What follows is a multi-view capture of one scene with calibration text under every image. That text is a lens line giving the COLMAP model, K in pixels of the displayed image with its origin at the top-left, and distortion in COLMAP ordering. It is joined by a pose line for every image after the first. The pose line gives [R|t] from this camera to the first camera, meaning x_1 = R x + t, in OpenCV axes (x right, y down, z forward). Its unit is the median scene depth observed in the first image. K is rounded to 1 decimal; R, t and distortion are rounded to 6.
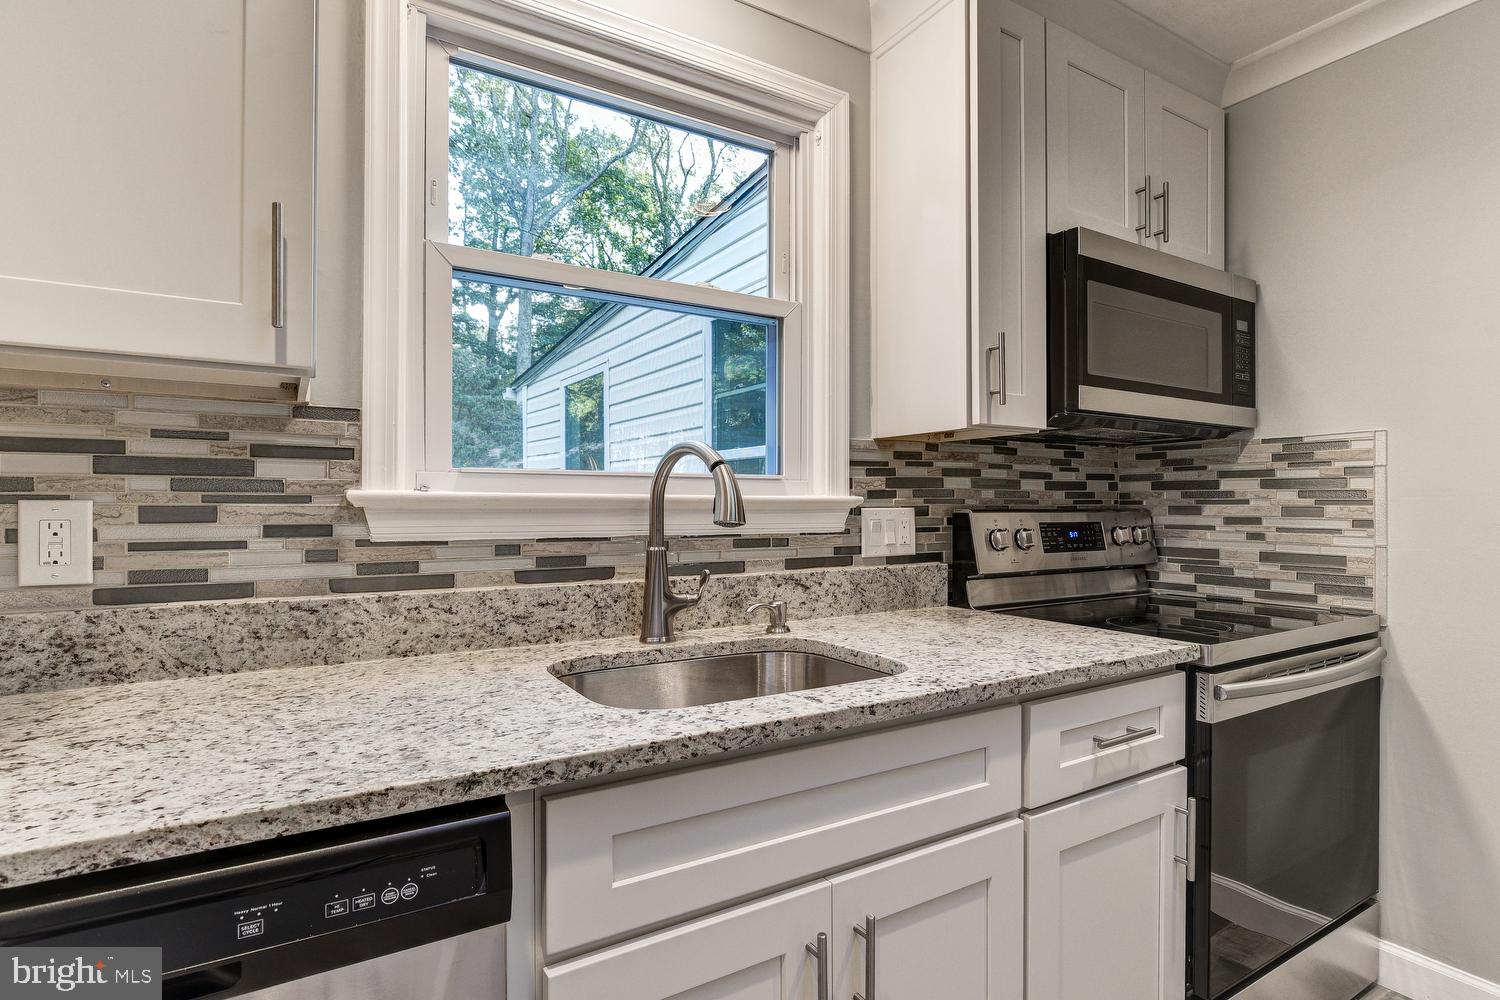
lens RADIAL K [[717.9, 0, 752.3], [0, 717.9, 504.0], [0, 0, 1]] dist [-0.003970, -0.000554]
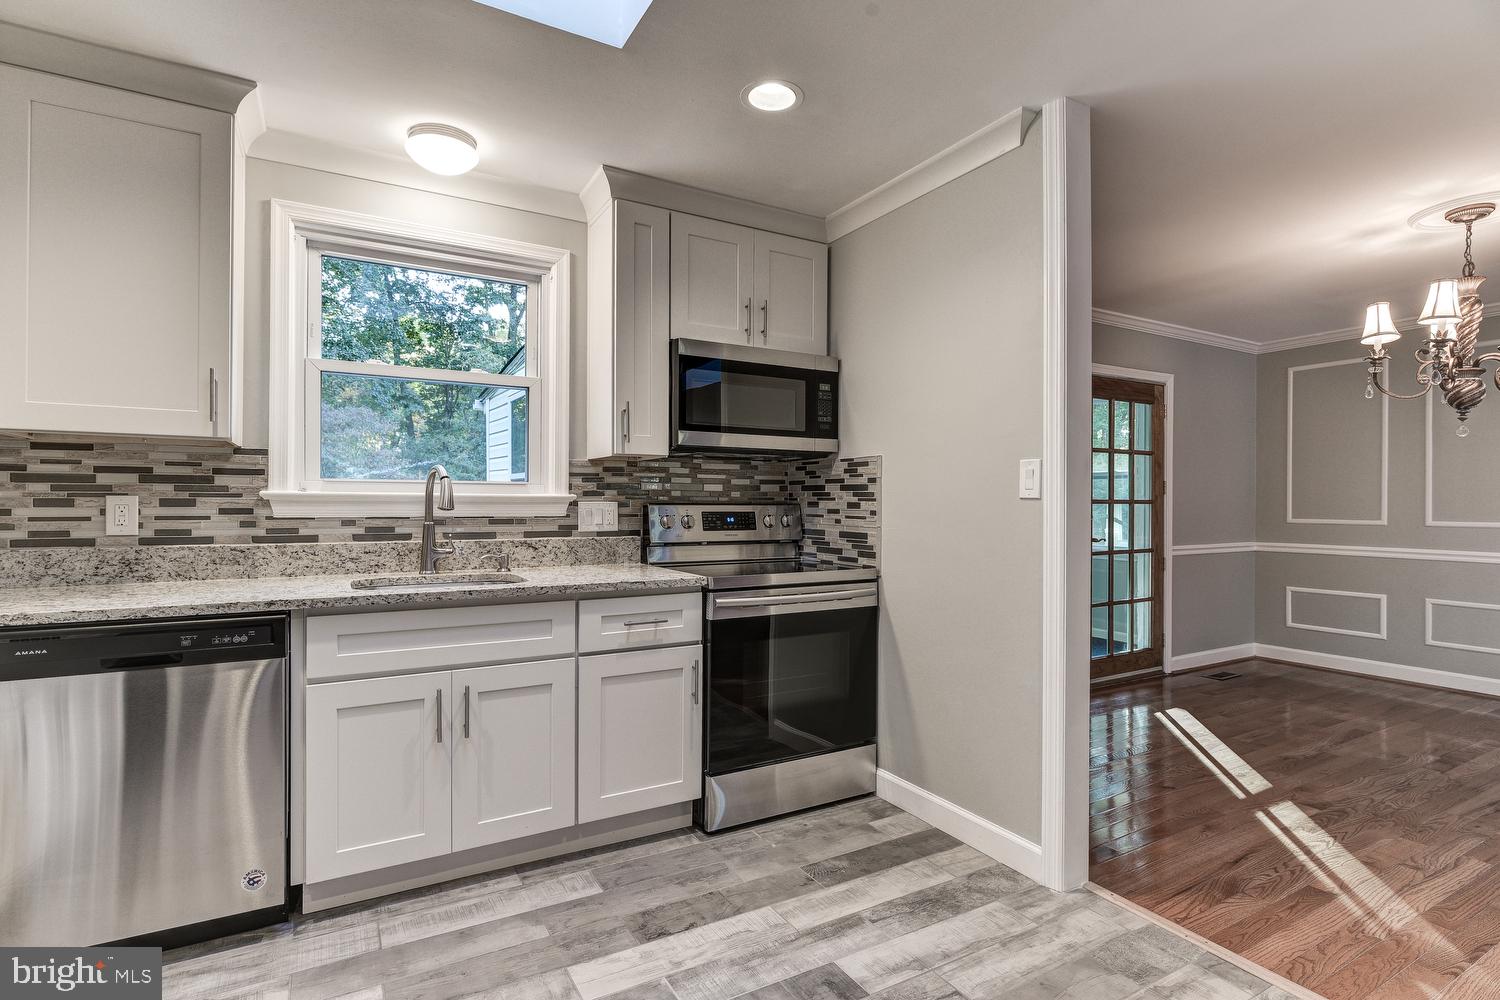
lens RADIAL K [[754.7, 0, 745.9], [0, 754.7, 505.5], [0, 0, 1]] dist [-0.003356, -0.000430]
pose [[0.997188, 0.005436, -0.074737, 0.726576], [-0.004868, 0.999958, 0.007779, -0.001536], [0.074776, -0.007394, 0.997173, -0.761591]]
